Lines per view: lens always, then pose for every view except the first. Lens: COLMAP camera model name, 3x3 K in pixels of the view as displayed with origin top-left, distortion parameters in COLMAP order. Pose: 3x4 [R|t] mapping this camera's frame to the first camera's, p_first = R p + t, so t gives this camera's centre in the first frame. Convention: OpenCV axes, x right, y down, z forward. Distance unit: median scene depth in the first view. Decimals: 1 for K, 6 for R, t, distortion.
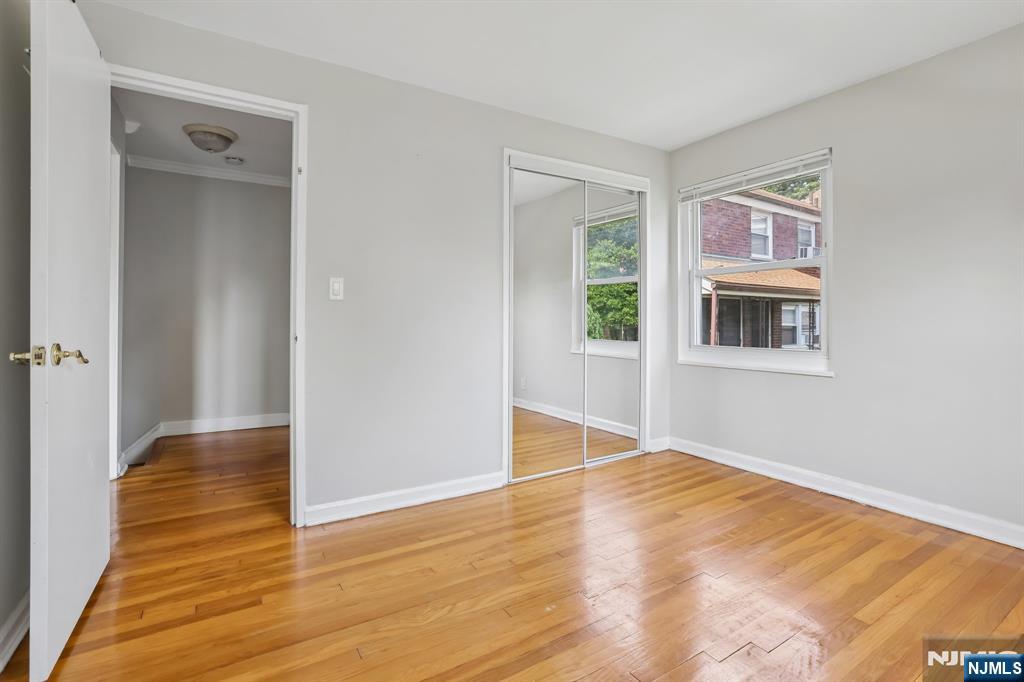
lens RADIAL K [[481.1, 0, 513.9], [0, 481.1, 323.4], [0, 0, 1]] dist [-0.043039, 0.018235]
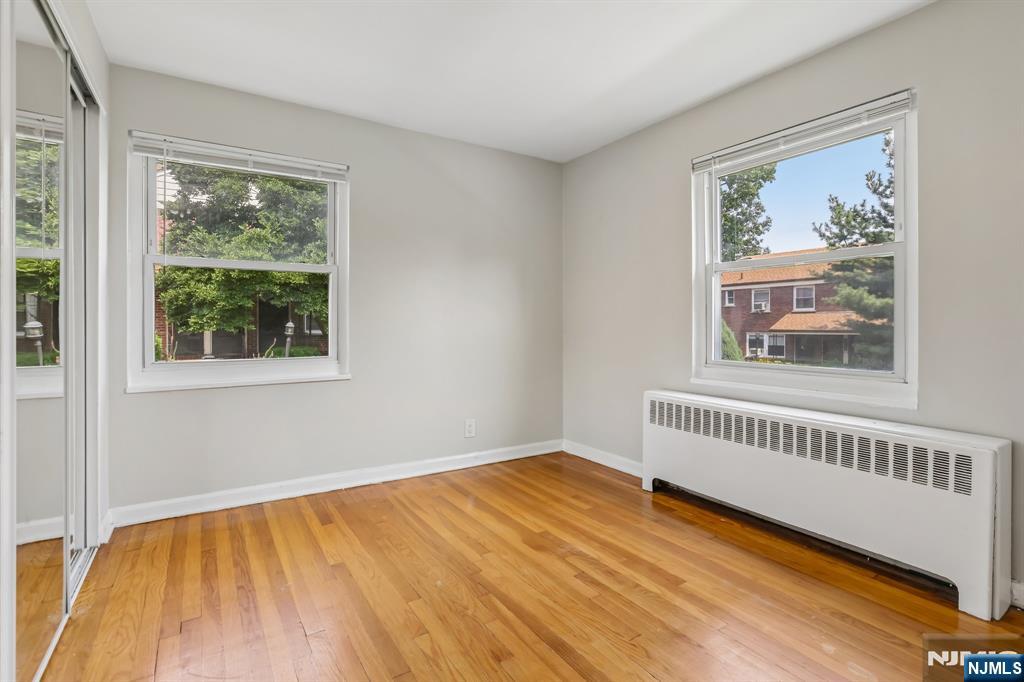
lens RADIAL K [[481.1, 0, 508.2], [0, 481.1, 333.2], [0, 0, 1]] dist [-0.043039, 0.018235]
pose [[-0.013261, -0.009450, 0.999867, -0.418137], [0.013180, 0.999867, 0.009625, 0.003080], [-0.999825, 0.013306, -0.013134, 0.644568]]
